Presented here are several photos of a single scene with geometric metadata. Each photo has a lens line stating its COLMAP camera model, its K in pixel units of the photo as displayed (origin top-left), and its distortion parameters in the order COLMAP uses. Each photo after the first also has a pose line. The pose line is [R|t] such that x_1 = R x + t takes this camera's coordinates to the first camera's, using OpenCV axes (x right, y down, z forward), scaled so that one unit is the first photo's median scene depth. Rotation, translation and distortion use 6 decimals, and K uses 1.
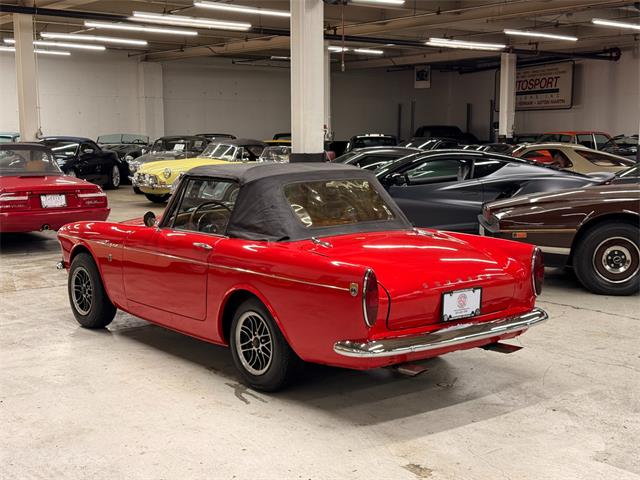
lens RADIAL K [[895.0, 0, 322.6], [0, 895.0, 246.8], [0, 0, 1]] dist [0.110287, 0.000000]
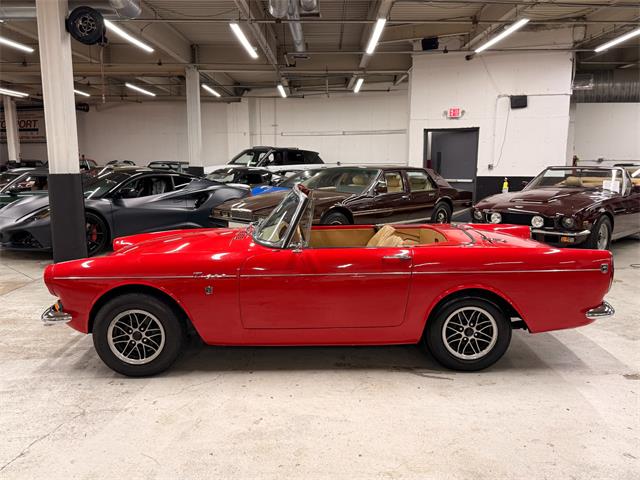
lens RADIAL K [[526.0, 0, 321.0], [0, 526.0, 244.0], [0, 0, 1]] dist [0.043097, -0.061203]
pose [[0.628042, -0.124859, 0.768097, -0.551514], [0.100698, 0.991785, 0.078883, -0.059585], [-0.771636, 0.027804, 0.635456, 0.531758]]
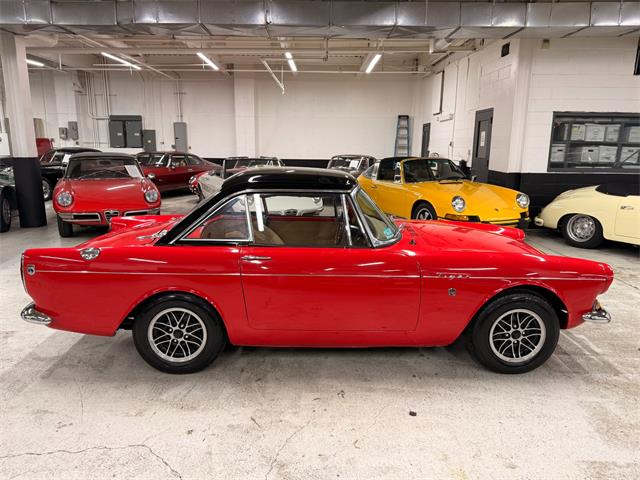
lens RADIAL K [[451.6, 0, 319.3], [0, 451.6, 246.6], [0, 0, 1]] dist [0.024399, -0.028501]
pose [[-0.617179, 0.166167, -0.769077, 0.381736], [-0.111321, 0.949173, 0.294413, -0.159854], [0.778908, 0.267320, -0.567312, 1.253996]]
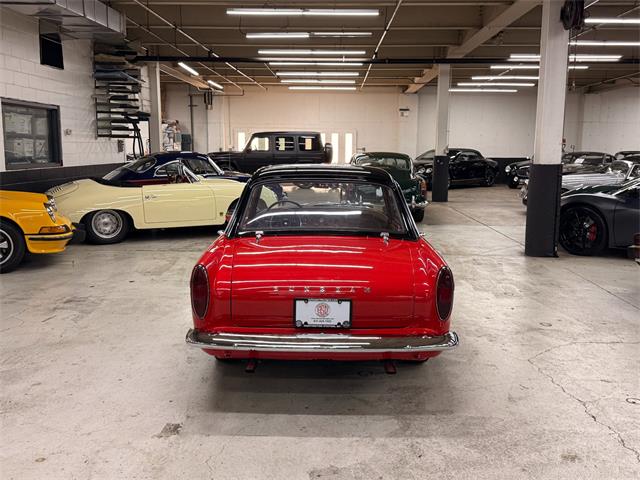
lens RADIAL K [[640.6, 0, 318.5], [0, 640.6, 242.3], [0, 0, 1]] dist [0.038798, 0.000000]
pose [[0.765394, 0.102374, -0.635368, 0.473532], [-0.092960, 0.994500, 0.048256, -0.030331], [0.636813, 0.022129, 0.770701, 0.306050]]
